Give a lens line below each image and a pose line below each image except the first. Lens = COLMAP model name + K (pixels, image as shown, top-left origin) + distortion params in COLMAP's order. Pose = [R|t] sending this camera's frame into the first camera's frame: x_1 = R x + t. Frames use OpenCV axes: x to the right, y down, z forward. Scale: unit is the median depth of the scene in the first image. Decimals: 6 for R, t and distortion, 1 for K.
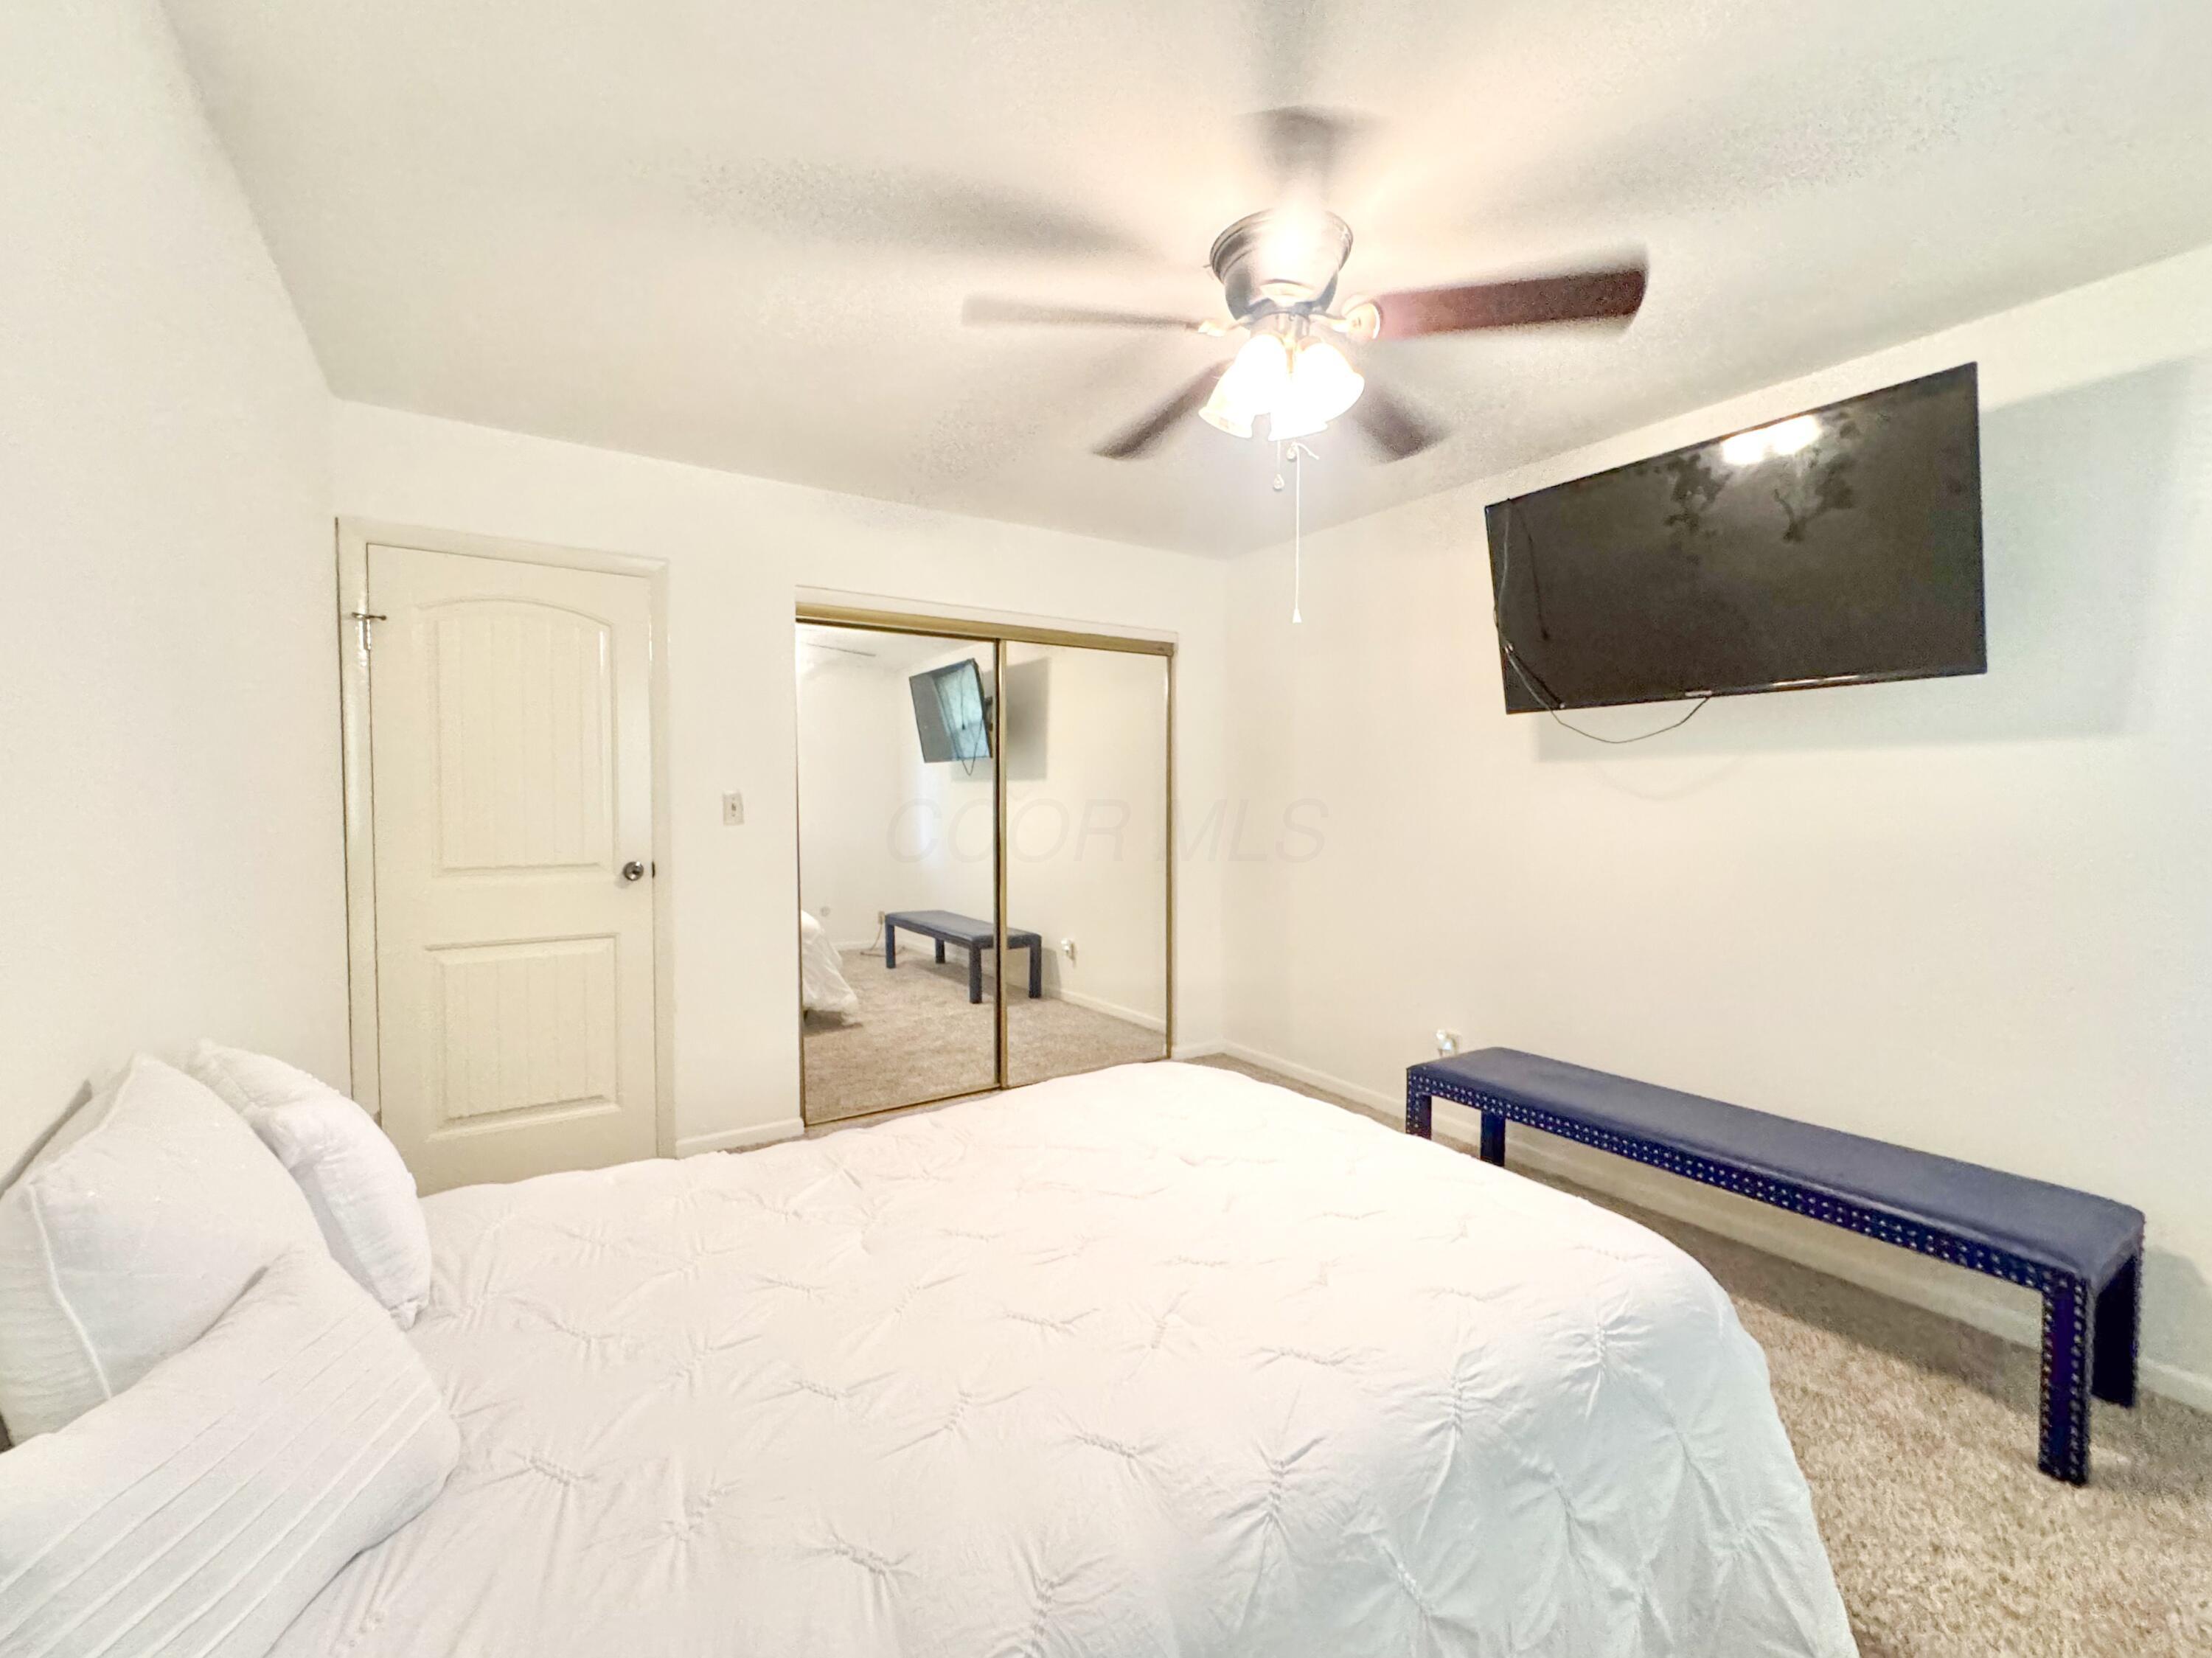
lens RADIAL K [[897.2, 0, 1106.9], [0, 897.2, 824.0], [0, 0, 1]] dist [-0.001881, 0.000437]
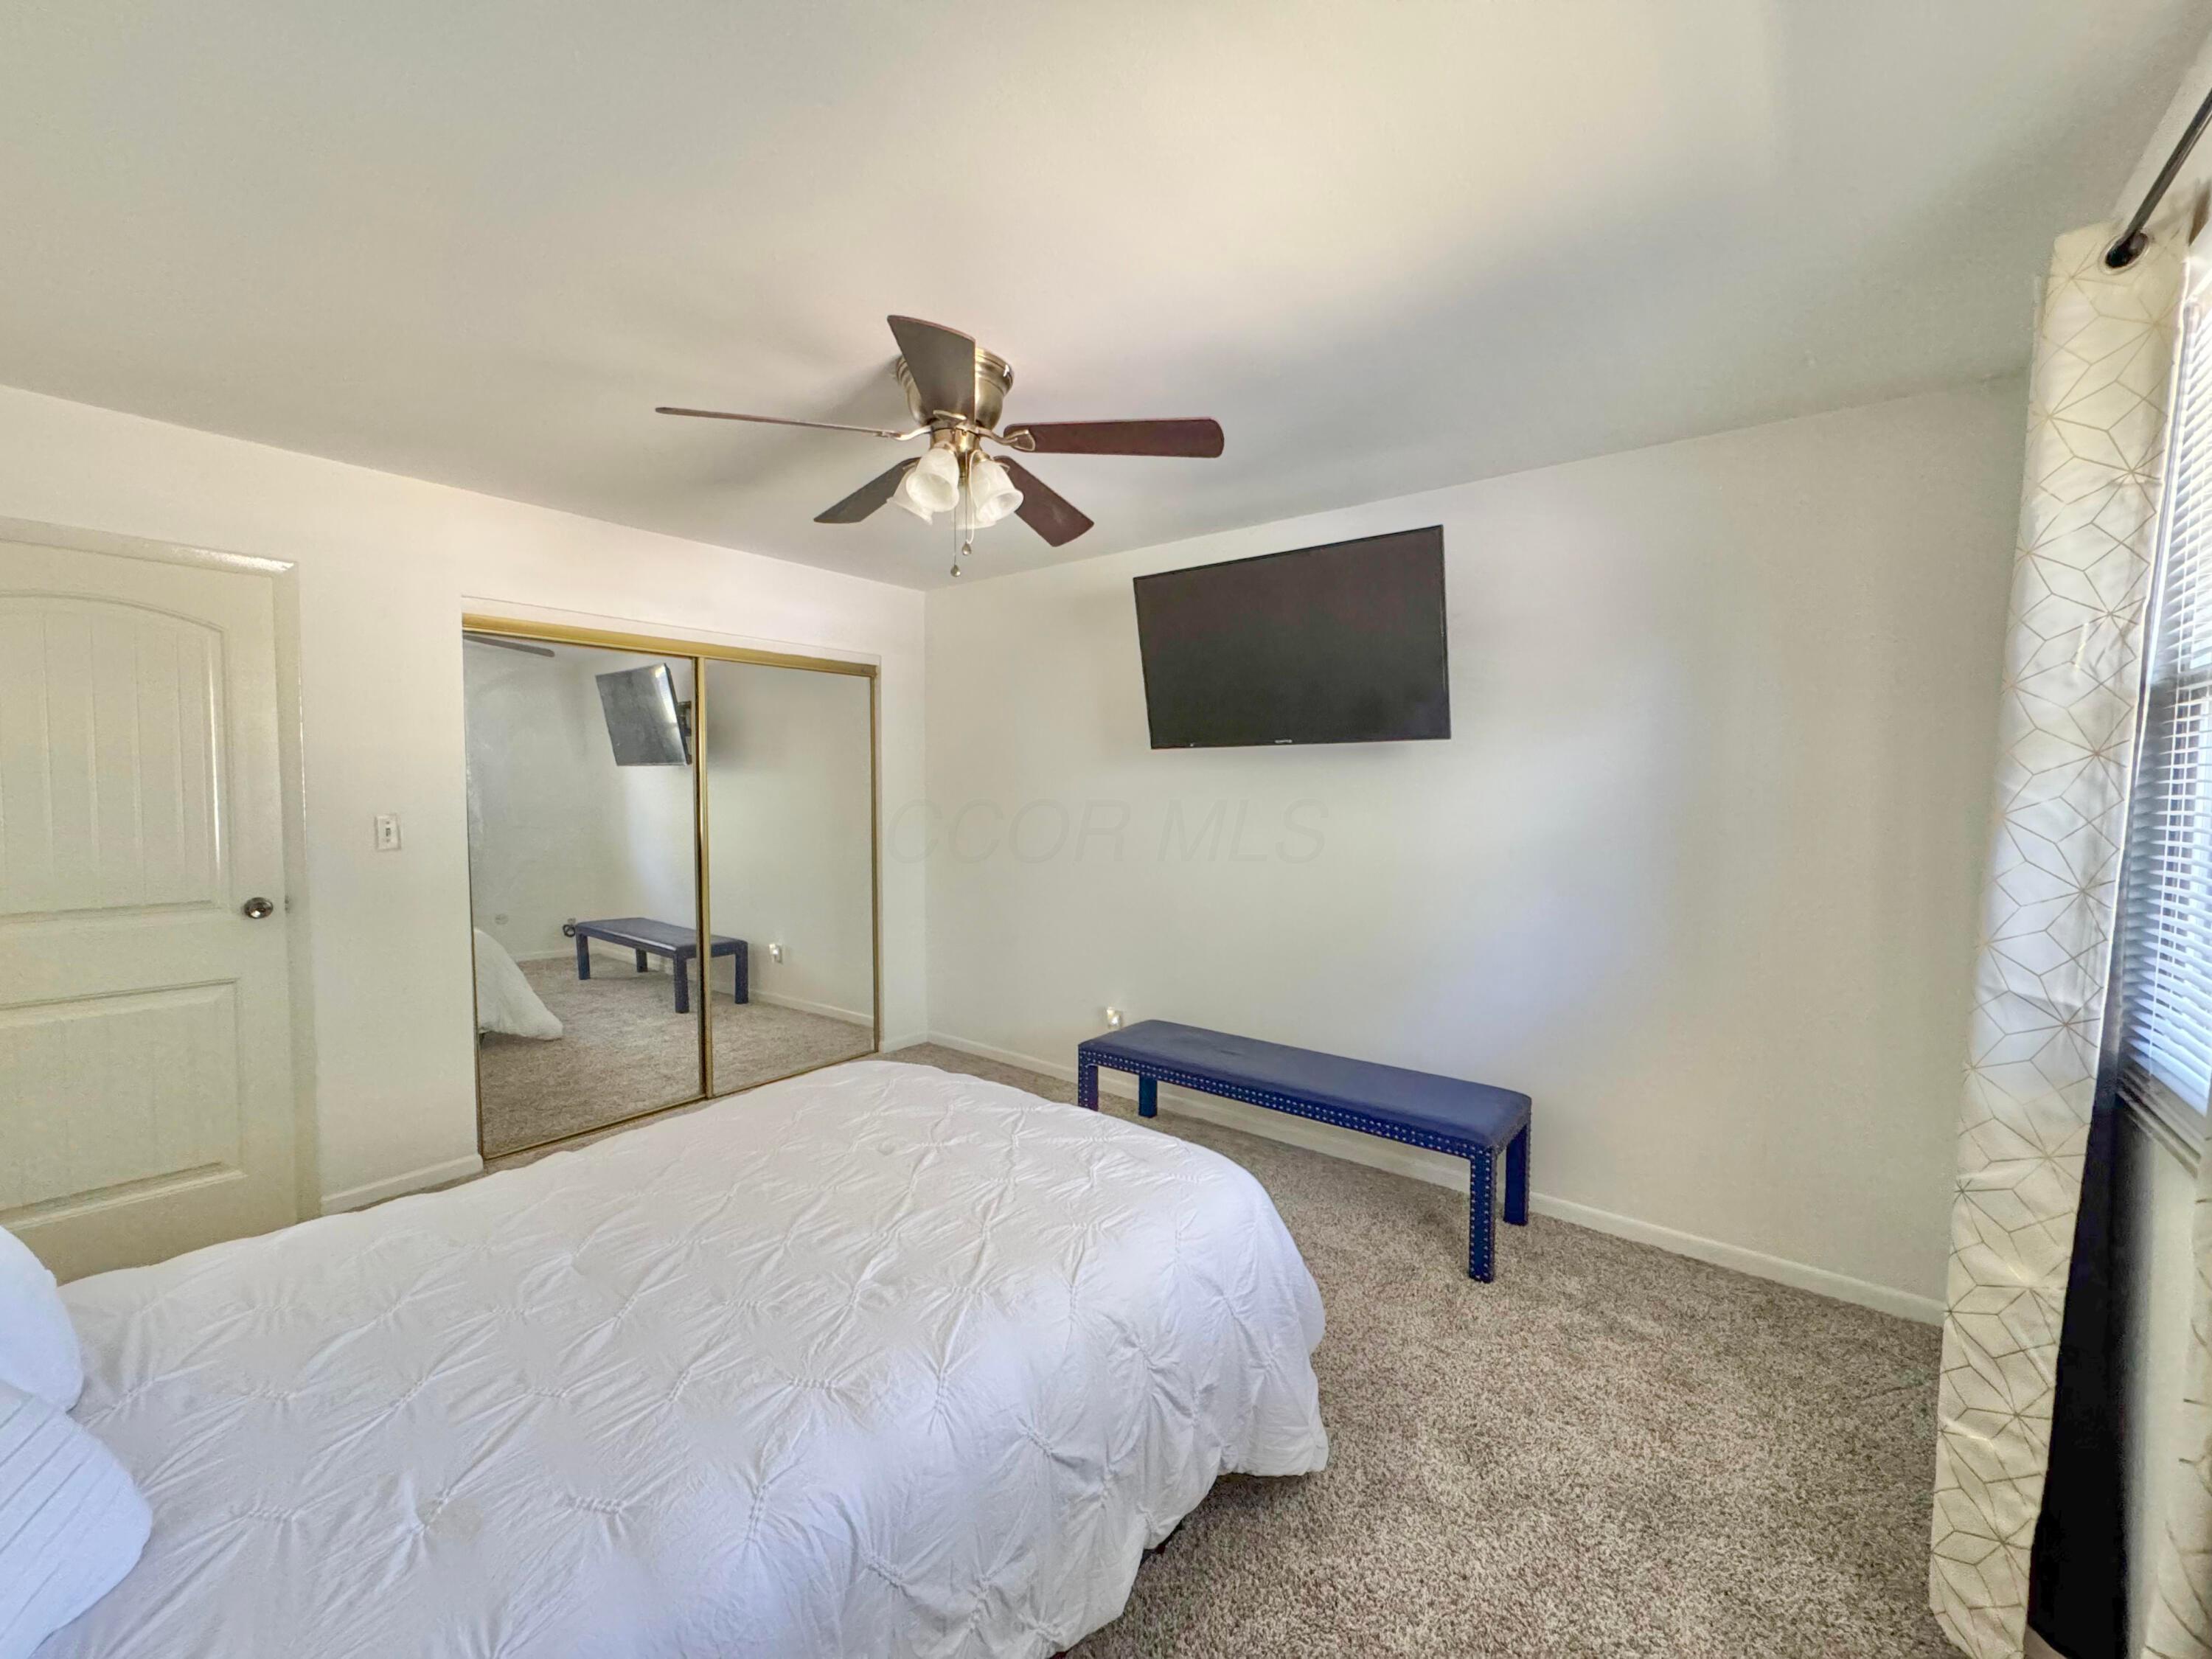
lens RADIAL K [[877.4, 0, 1112.5], [0, 877.4, 813.4], [0, 0, 1]] dist [-0.005094, -0.000146]
pose [[0.948296, -0.013866, 0.317086, 0.009573], [0.010504, 0.999869, 0.012308, -0.044270], [-0.317215, -0.008341, 0.948317, -0.106981]]
